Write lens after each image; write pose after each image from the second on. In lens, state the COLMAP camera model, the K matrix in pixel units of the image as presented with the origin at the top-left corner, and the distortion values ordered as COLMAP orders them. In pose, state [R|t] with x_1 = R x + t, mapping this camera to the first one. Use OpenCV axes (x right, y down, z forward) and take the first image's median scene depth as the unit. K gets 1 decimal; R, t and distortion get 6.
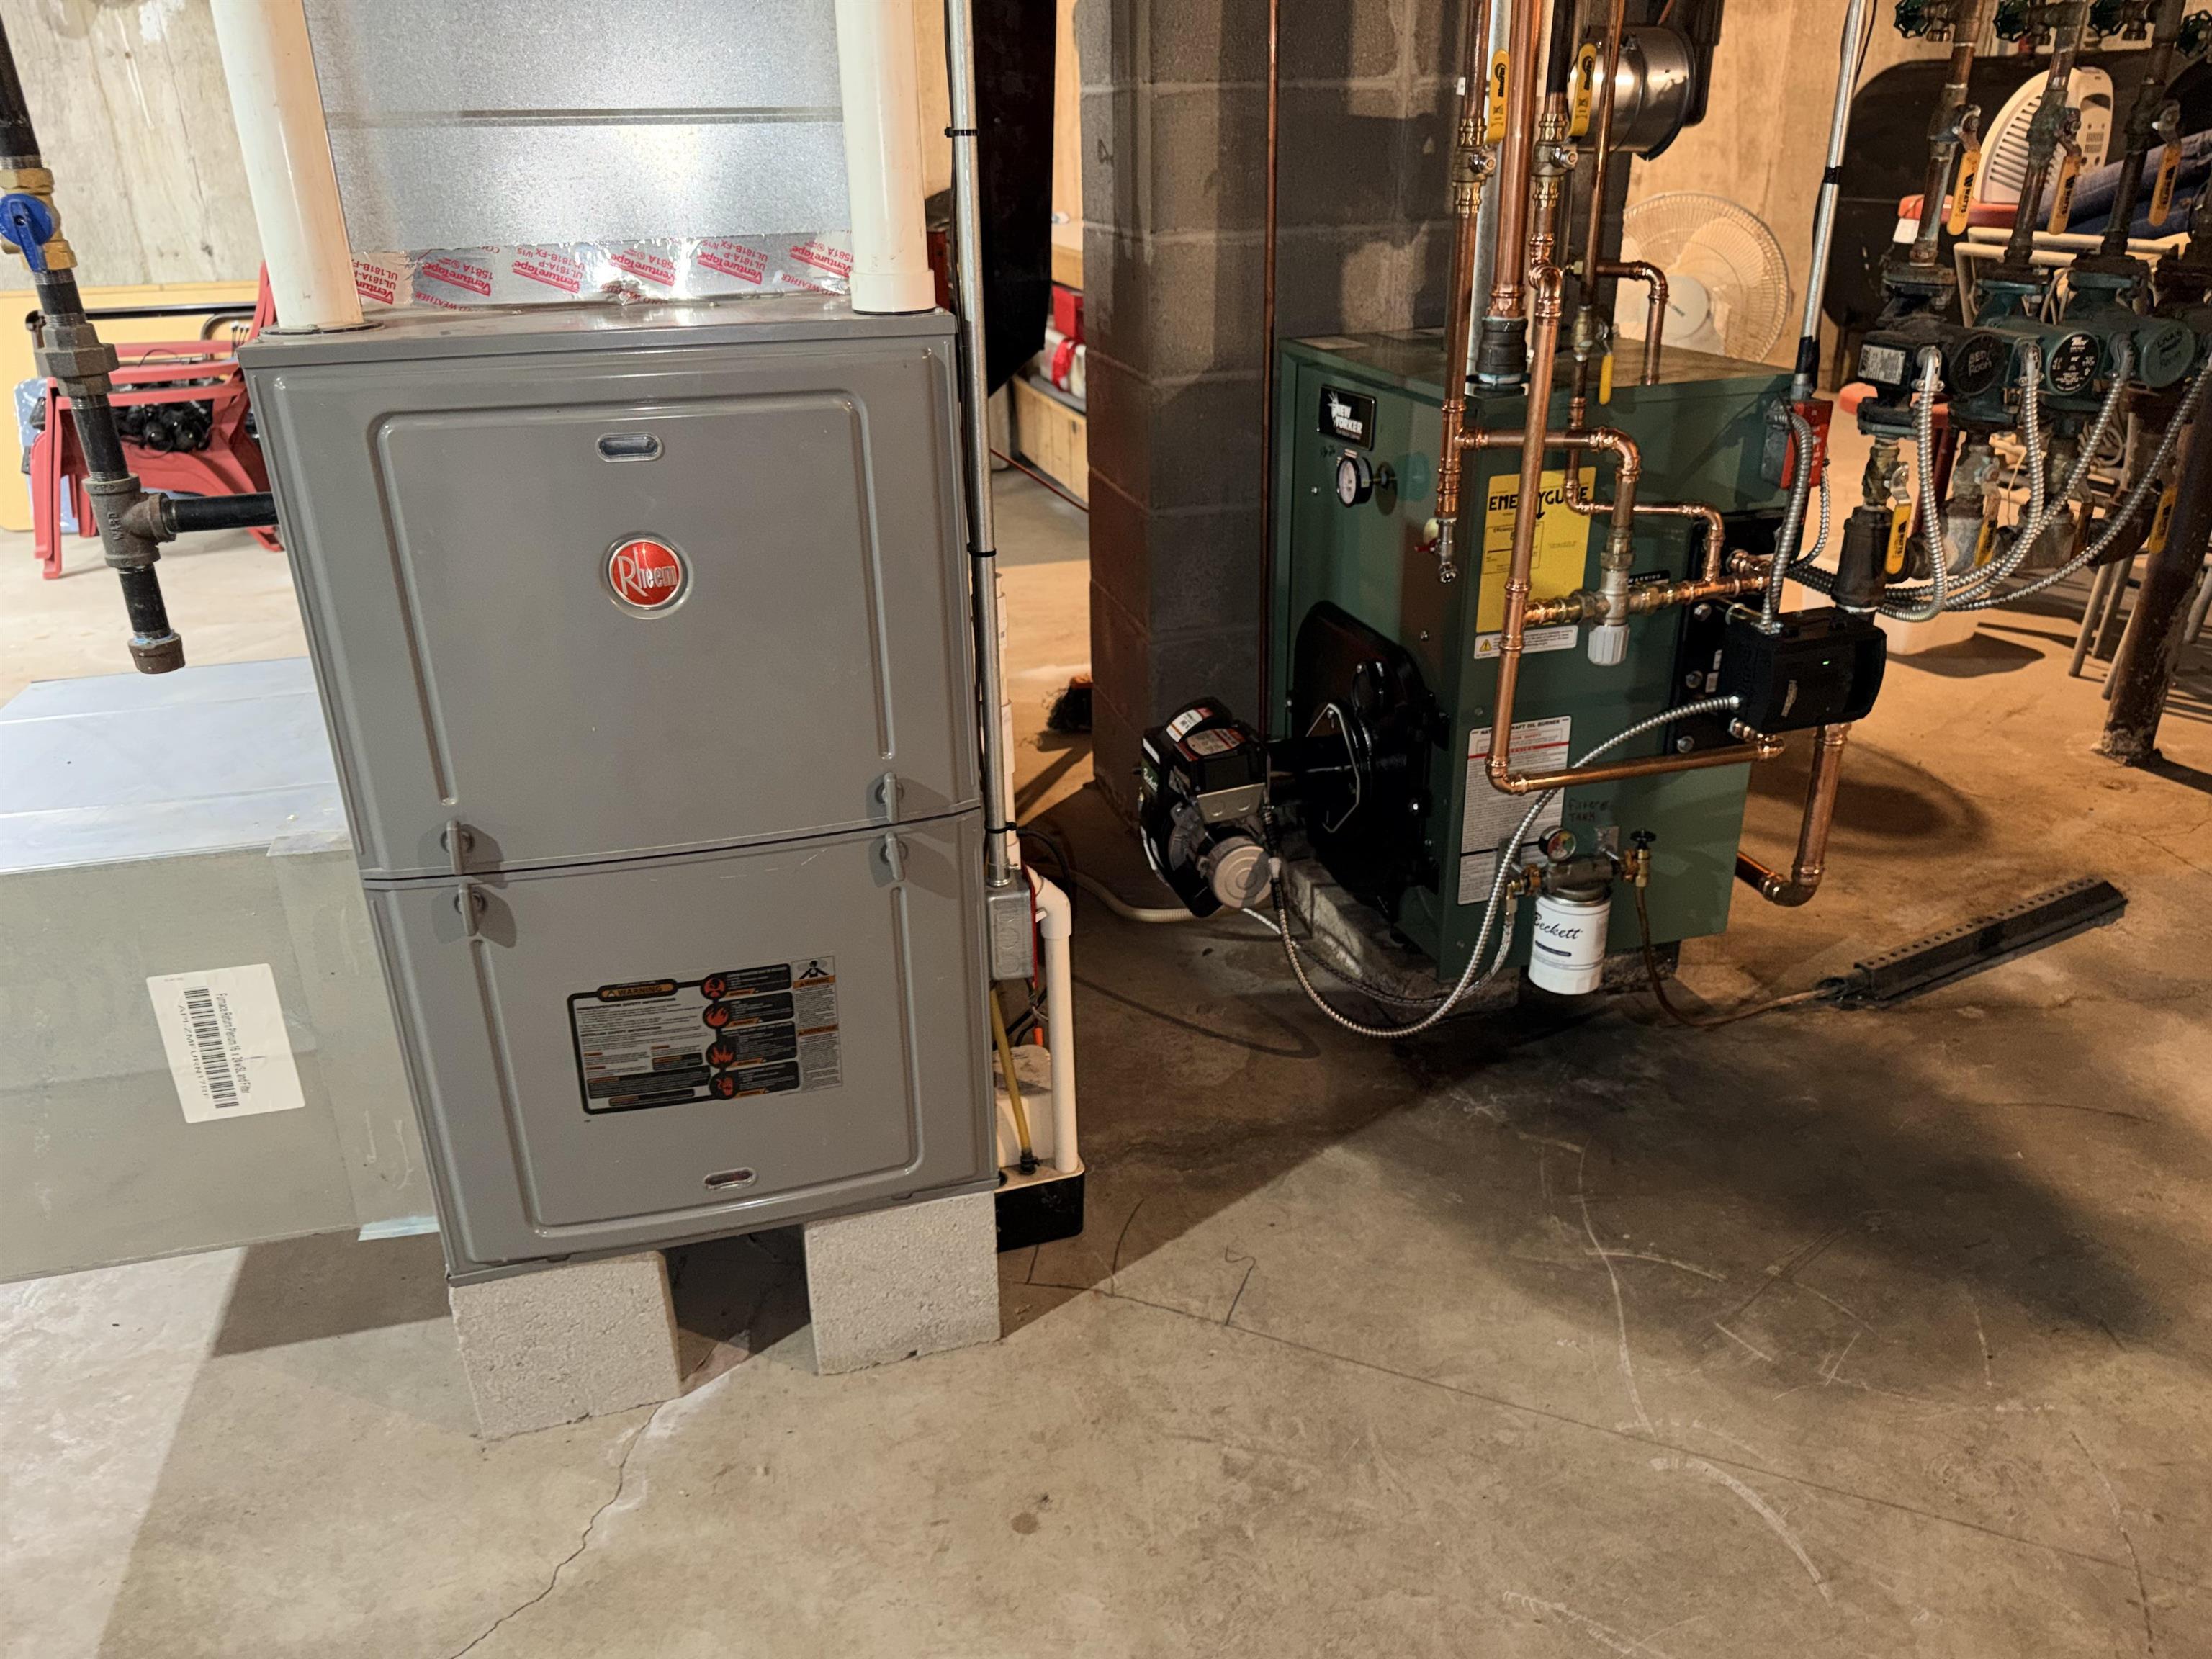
lens RADIAL K [[1548.0, 0, 1087.5], [0, 1548.0, 827.6], [0, 0, 1]] dist [0.096587, -0.147689]
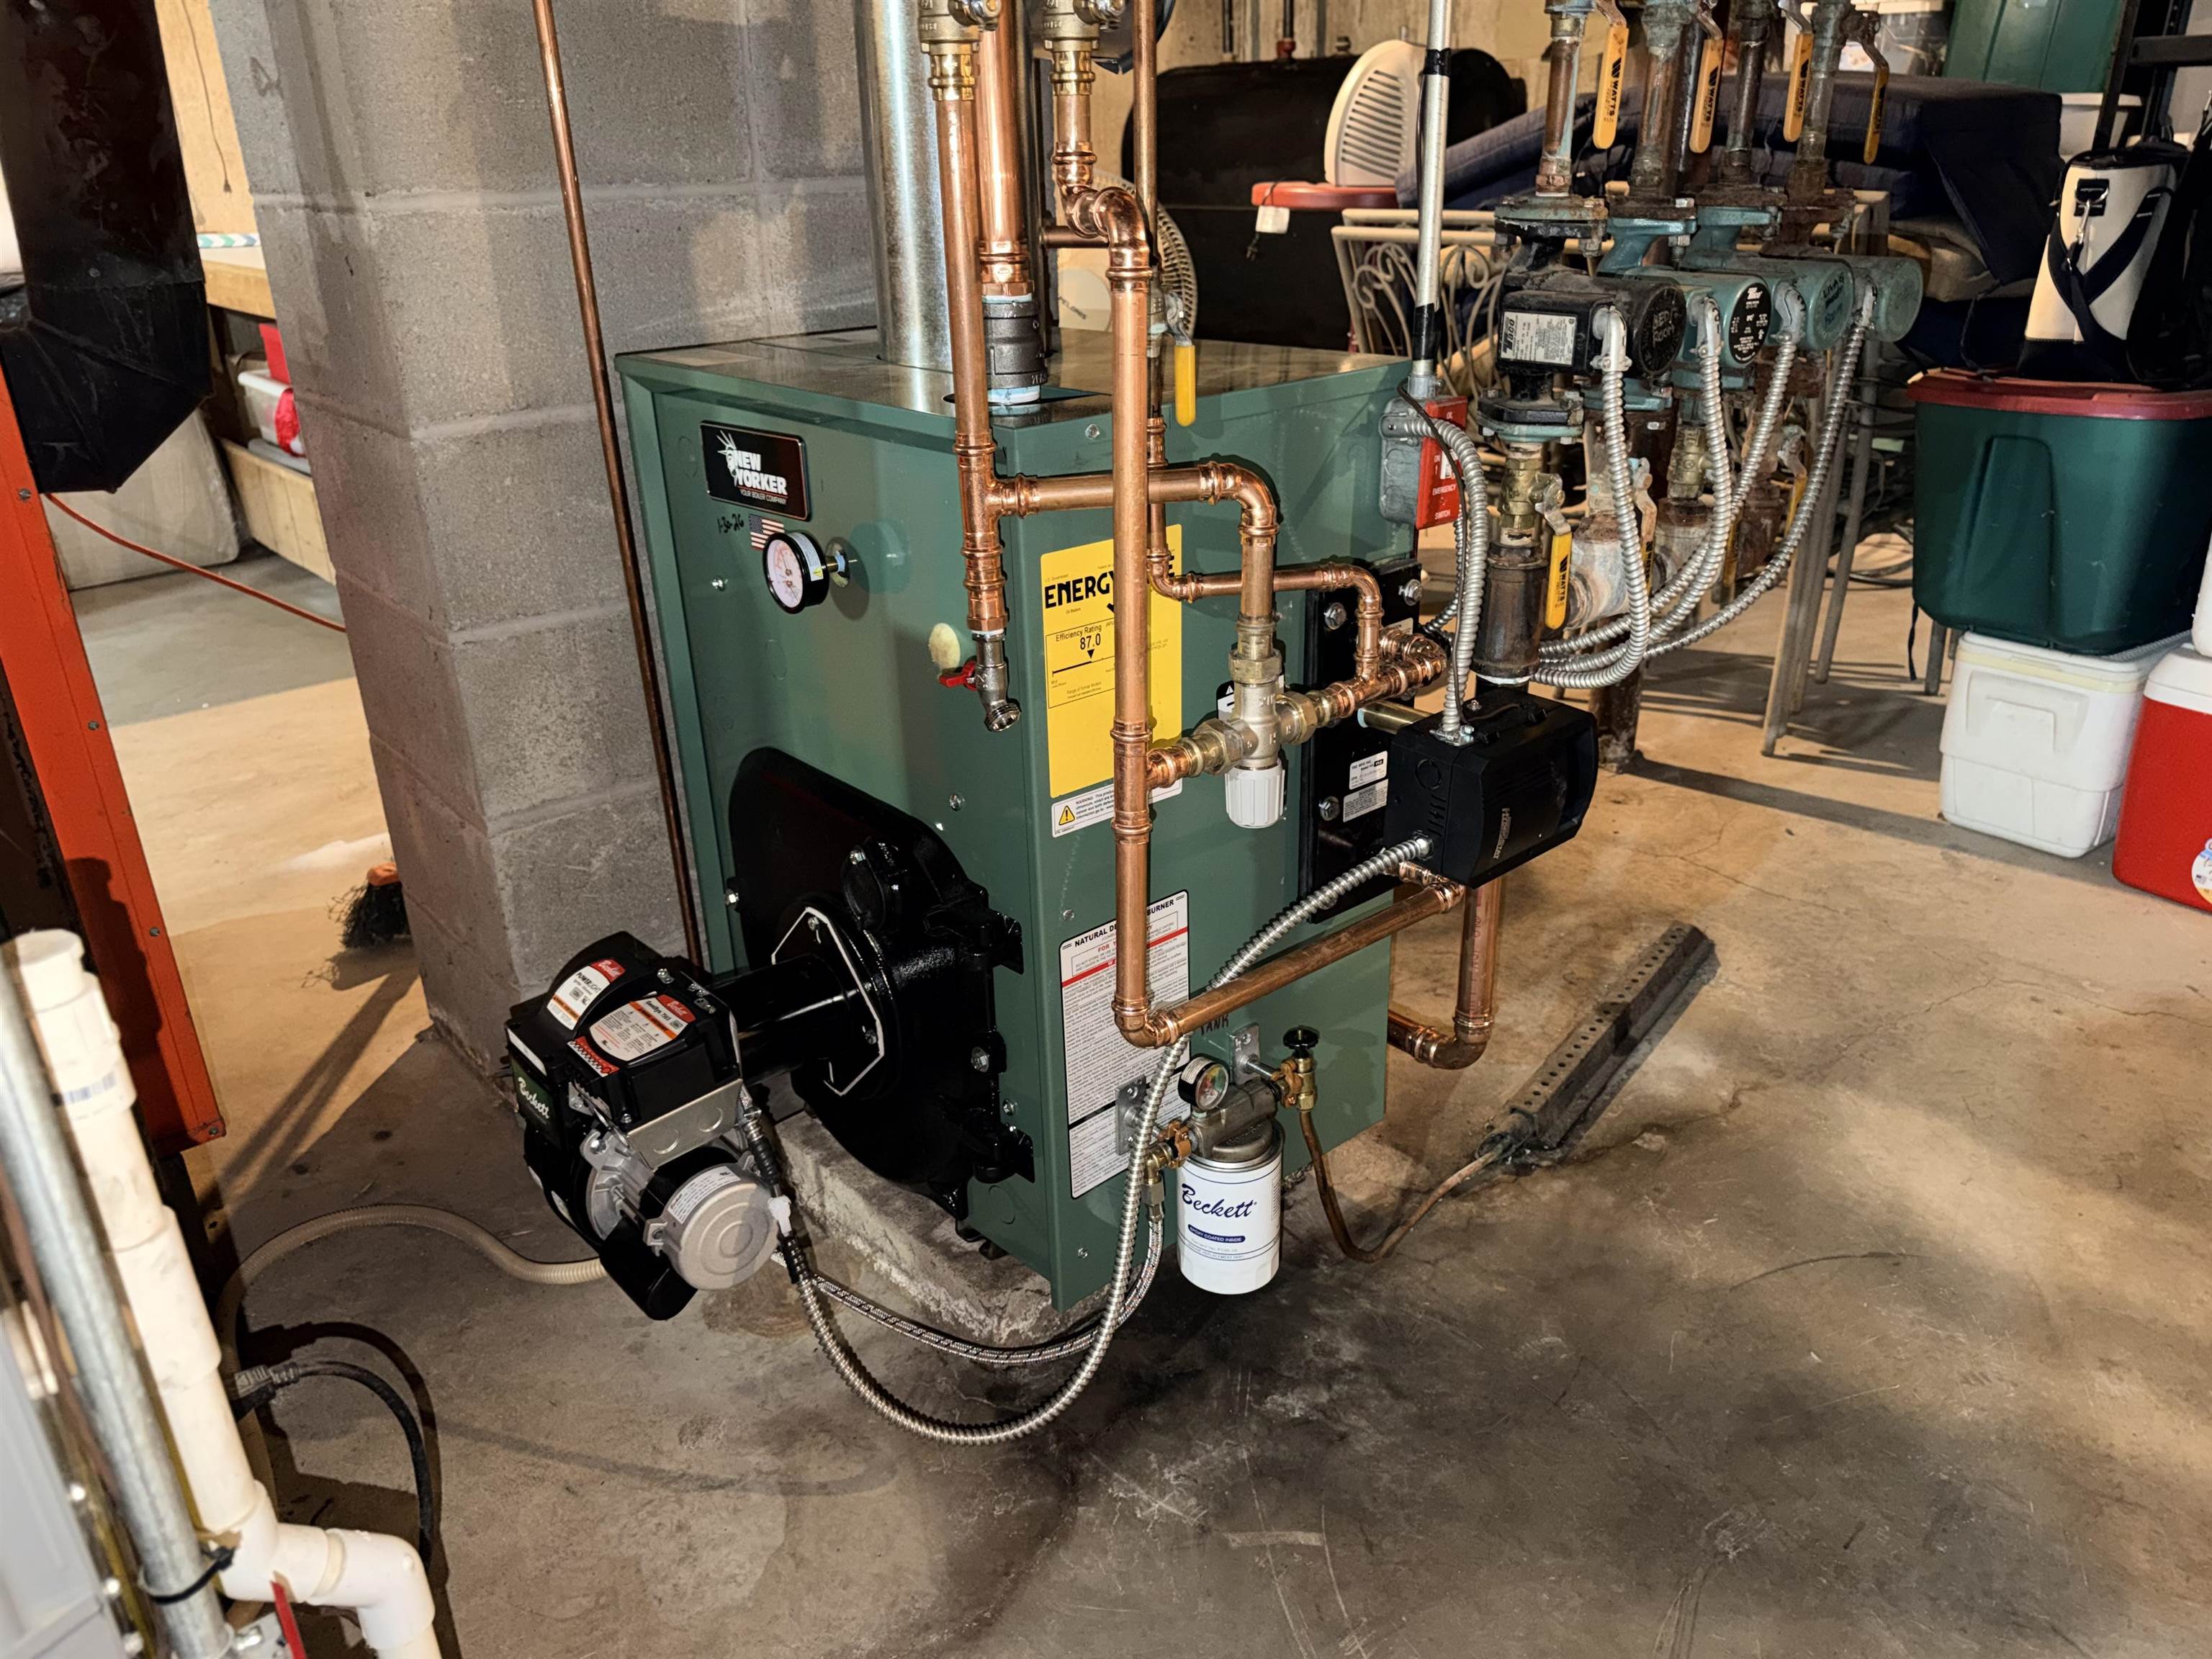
lens RADIAL K [[1548.0, 0, 1087.5], [0, 1548.0, 827.6], [0, 0, 1]] dist [0.096587, -0.147689]
pose [[0.906938, -0.167502, 0.386532, 0.019364], [0.176257, 0.984259, 0.012965, -0.107450], [-0.382619, 0.056371, 0.922185, 0.381868]]
